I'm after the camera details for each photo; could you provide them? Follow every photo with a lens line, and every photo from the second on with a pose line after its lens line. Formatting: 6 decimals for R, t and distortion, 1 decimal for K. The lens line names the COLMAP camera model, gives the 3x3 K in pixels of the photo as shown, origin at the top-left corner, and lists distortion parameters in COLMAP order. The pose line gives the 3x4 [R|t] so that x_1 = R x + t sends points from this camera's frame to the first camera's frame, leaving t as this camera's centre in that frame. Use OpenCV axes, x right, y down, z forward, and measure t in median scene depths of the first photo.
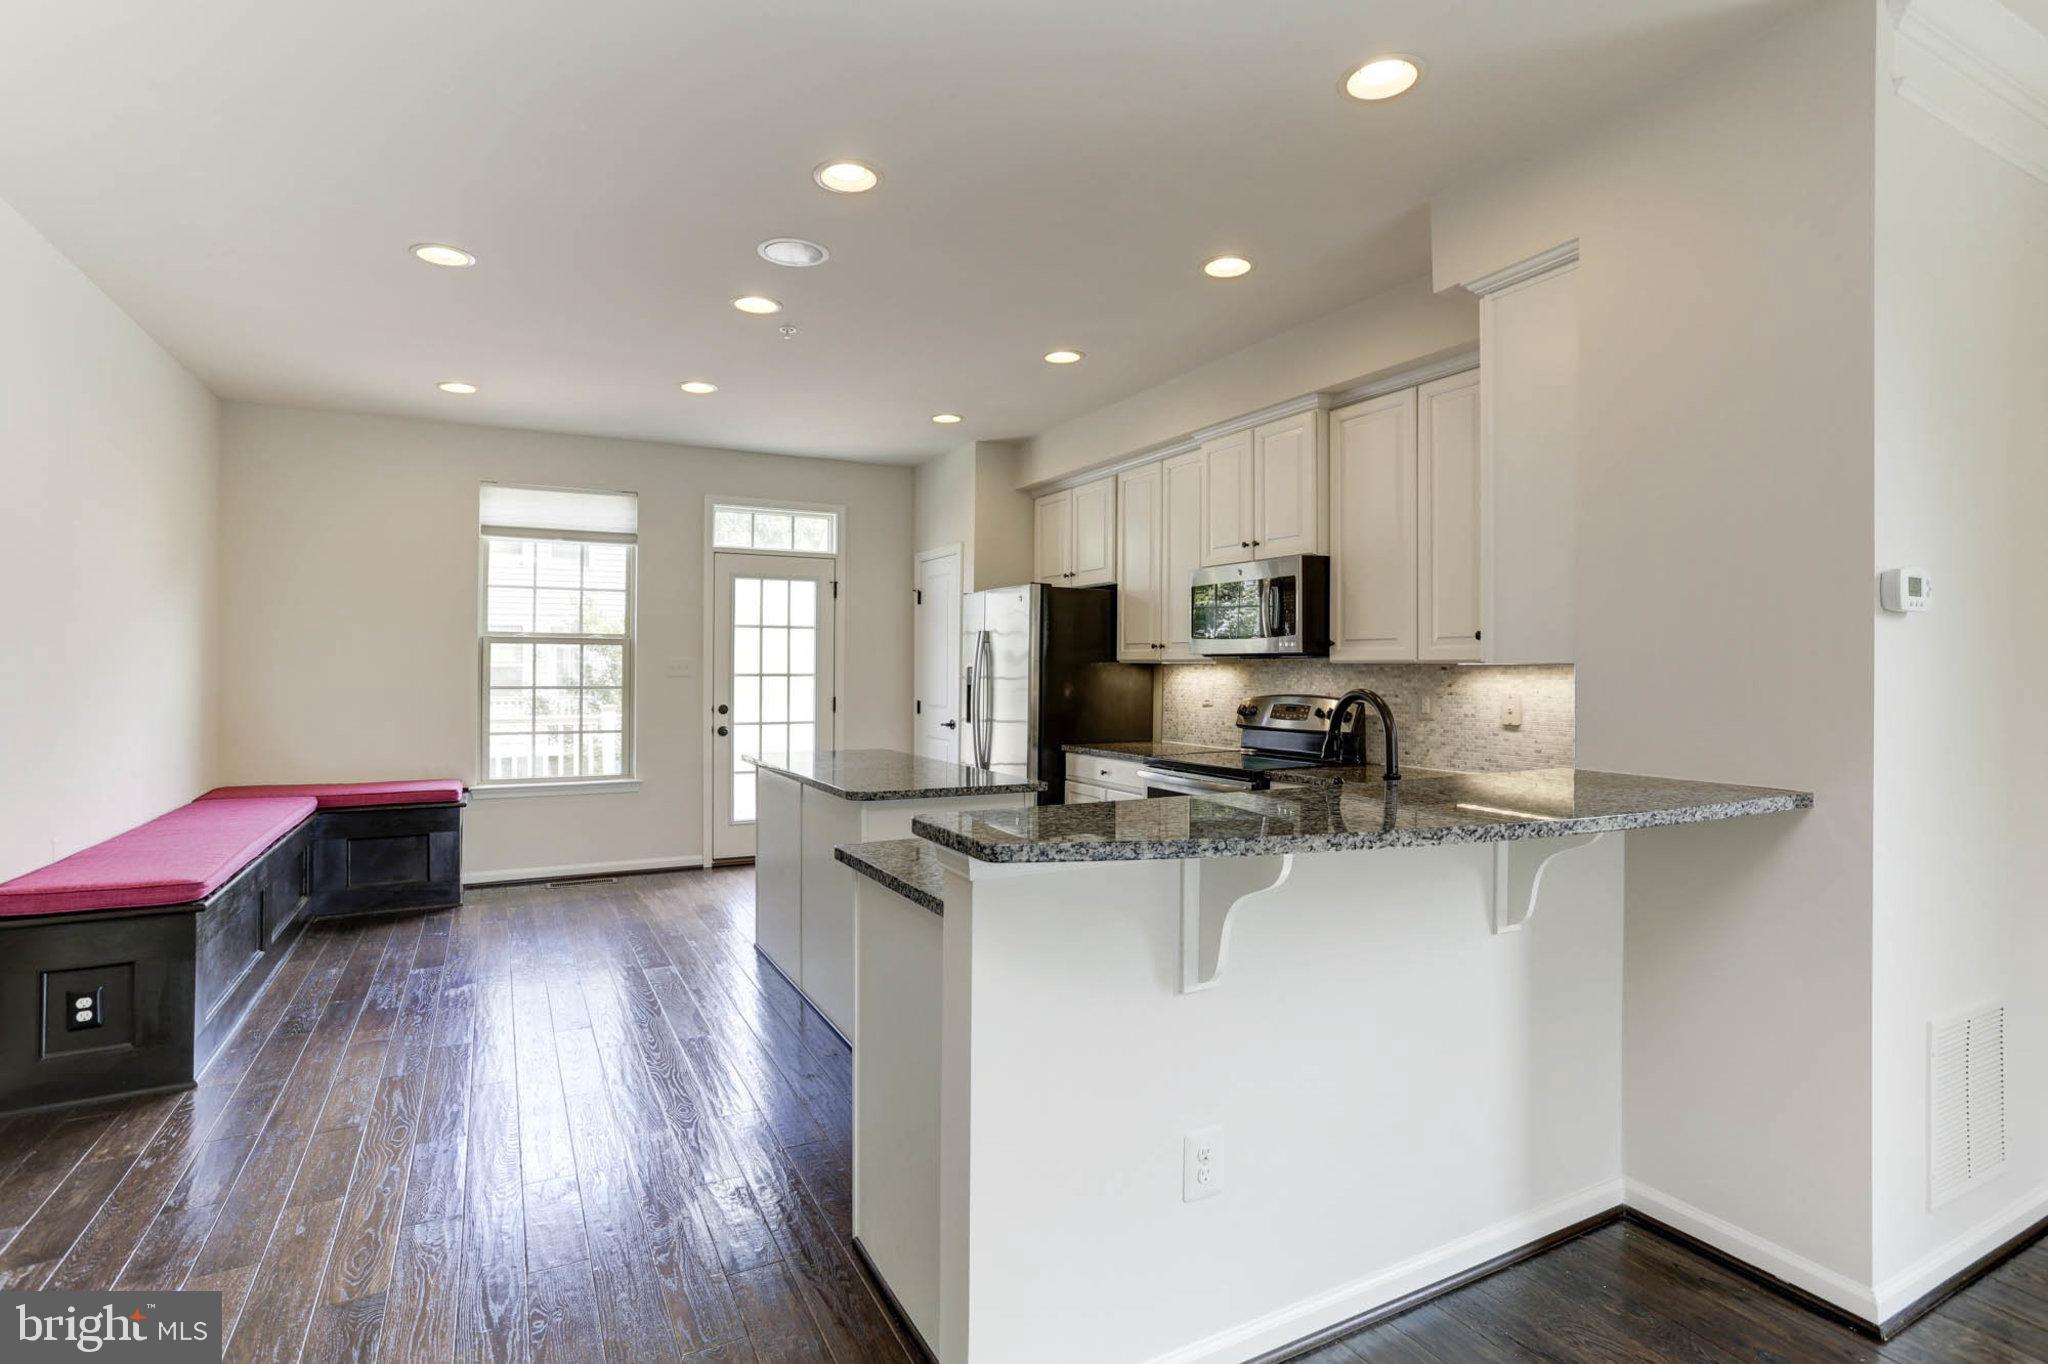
lens RADIAL K [[1010.8, 0, 1016.5], [0, 1010.8, 661.7], [0, 0, 1]] dist [-0.046851, 0.025570]
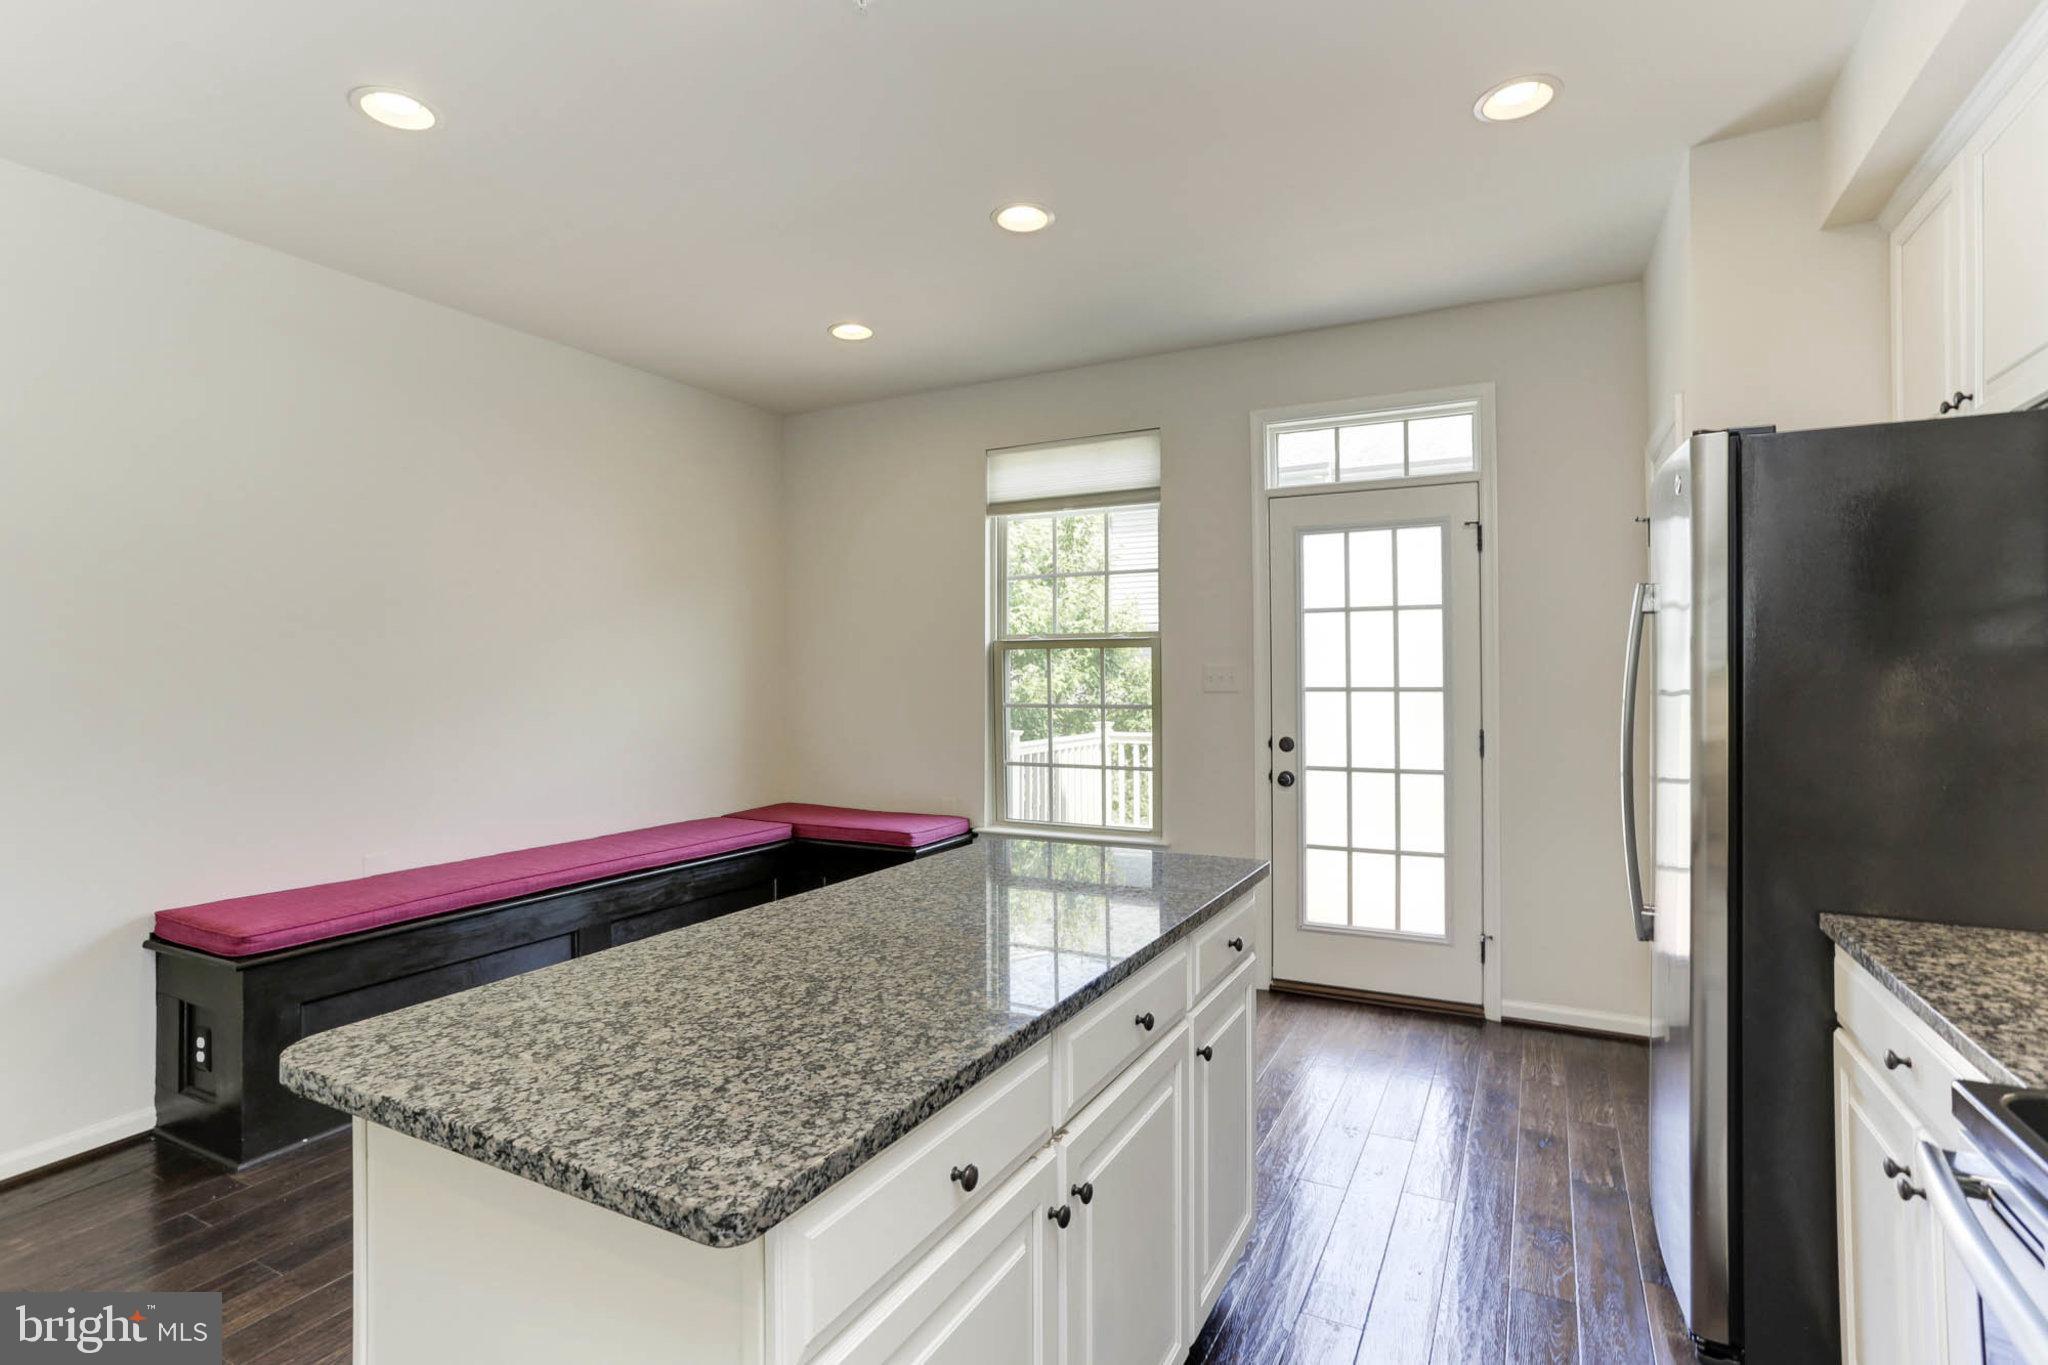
lens RADIAL K [[1010.8, 0, 1016.5], [0, 1010.8, 662.2], [0, 0, 1]] dist [-0.046851, 0.025570]
pose [[0.573122, -0.016006, -0.819314, 0.139370], [0.013523, 0.999858, -0.010074, 0.000170], [0.819359, -0.005306, 0.573257, 0.532662]]
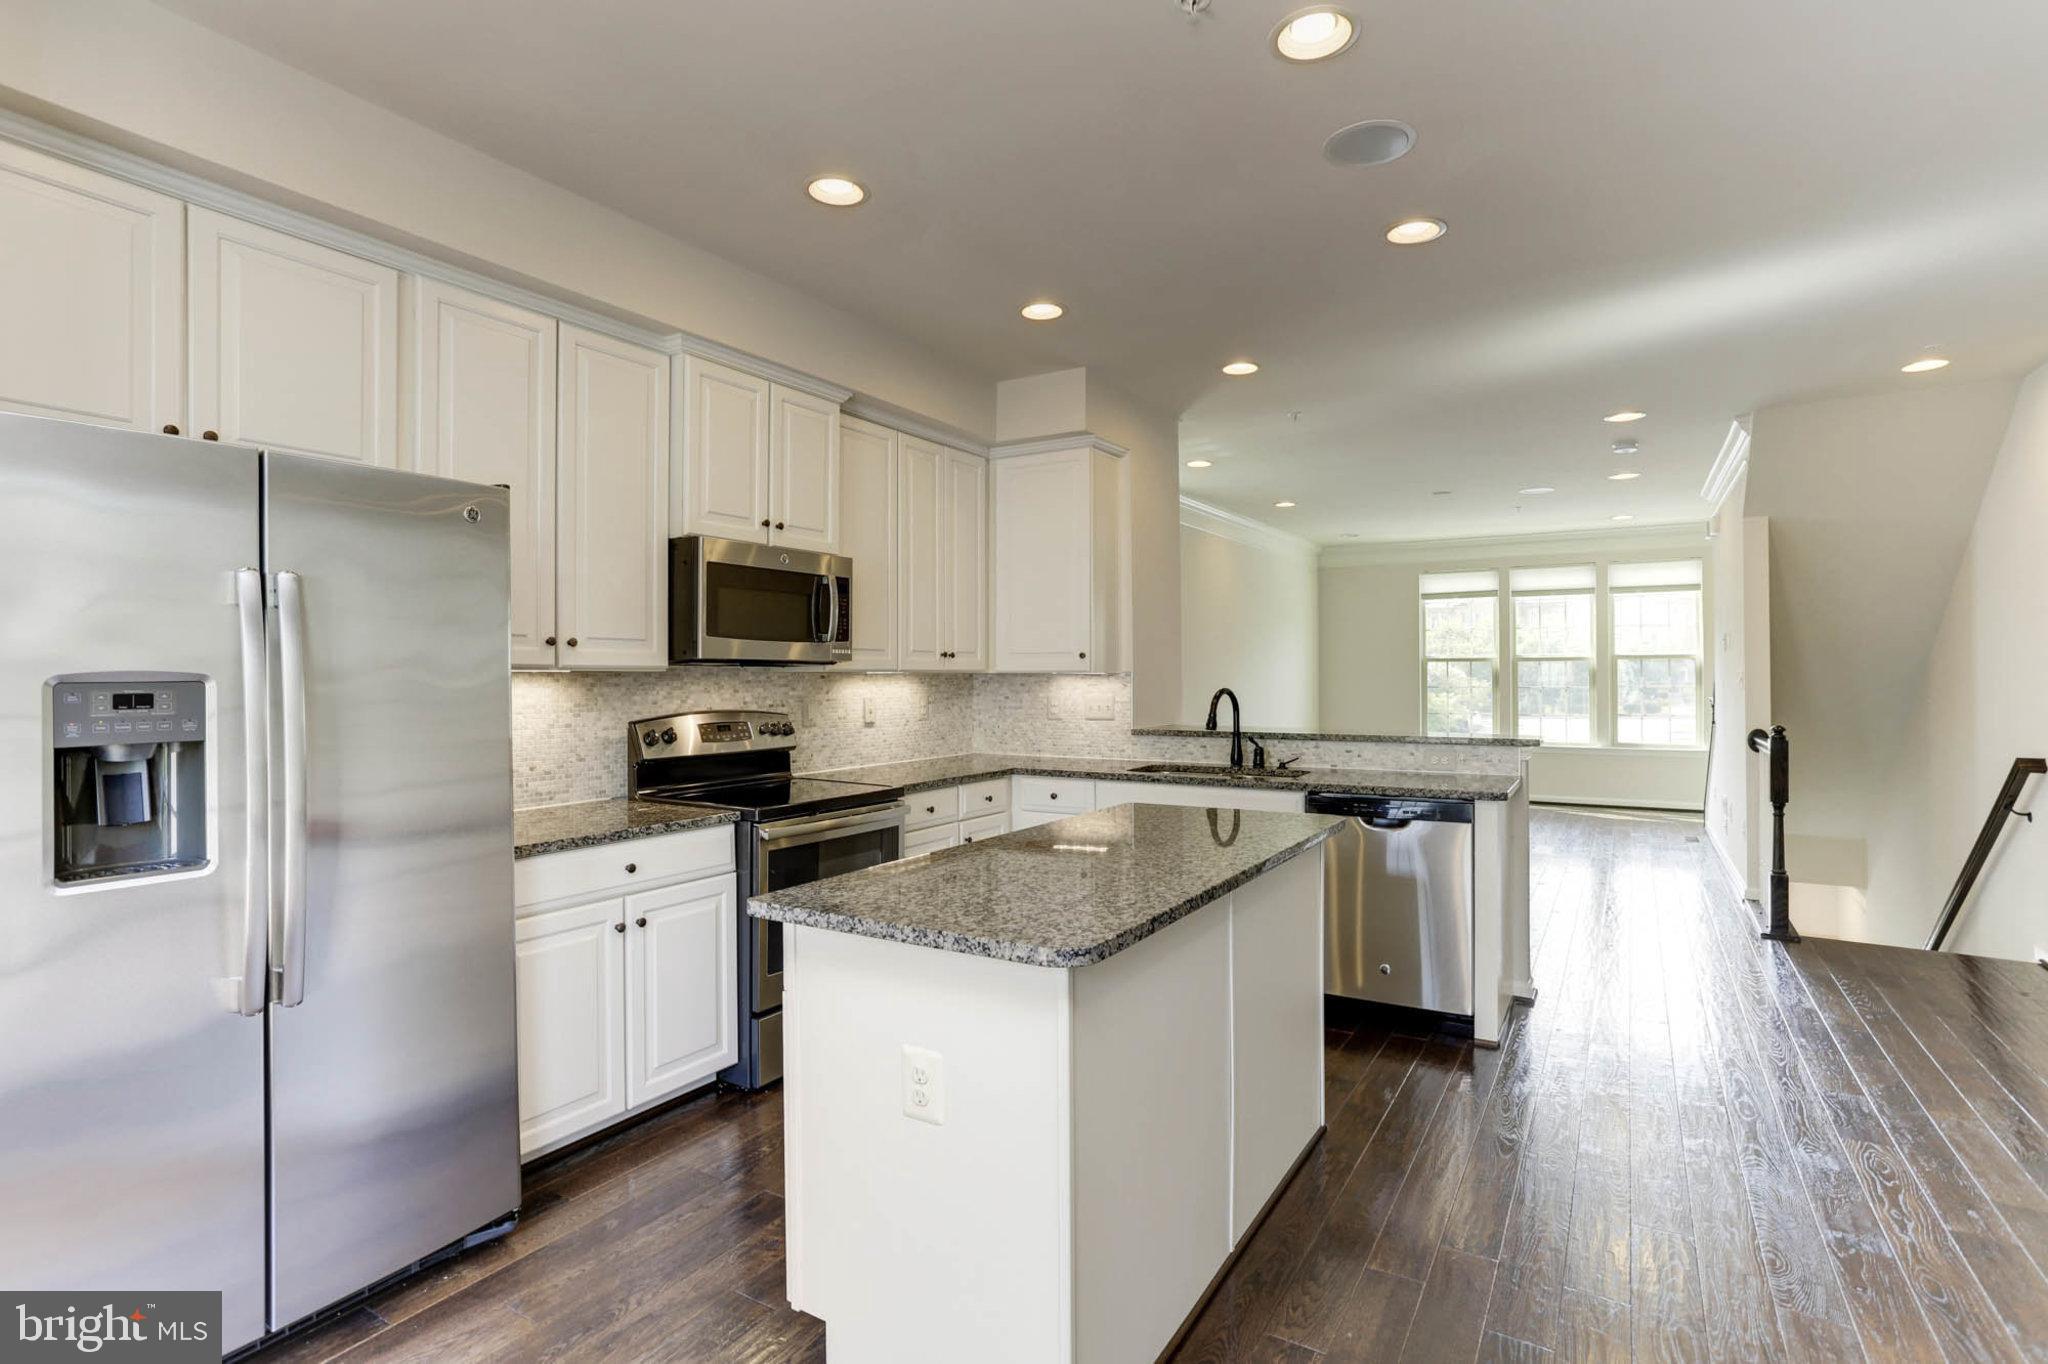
lens RADIAL K [[1122.2, 0, 995.4], [0, 1122.2, 674.2], [0, 0, 1]] dist [-0.000211, -0.000229]
pose [[-0.528527, -0.000955, 0.848916, -0.436715], [-0.001825, 0.999998, -0.000011, 0.002063], [-0.848915, -0.001555, -0.528528, 0.922399]]
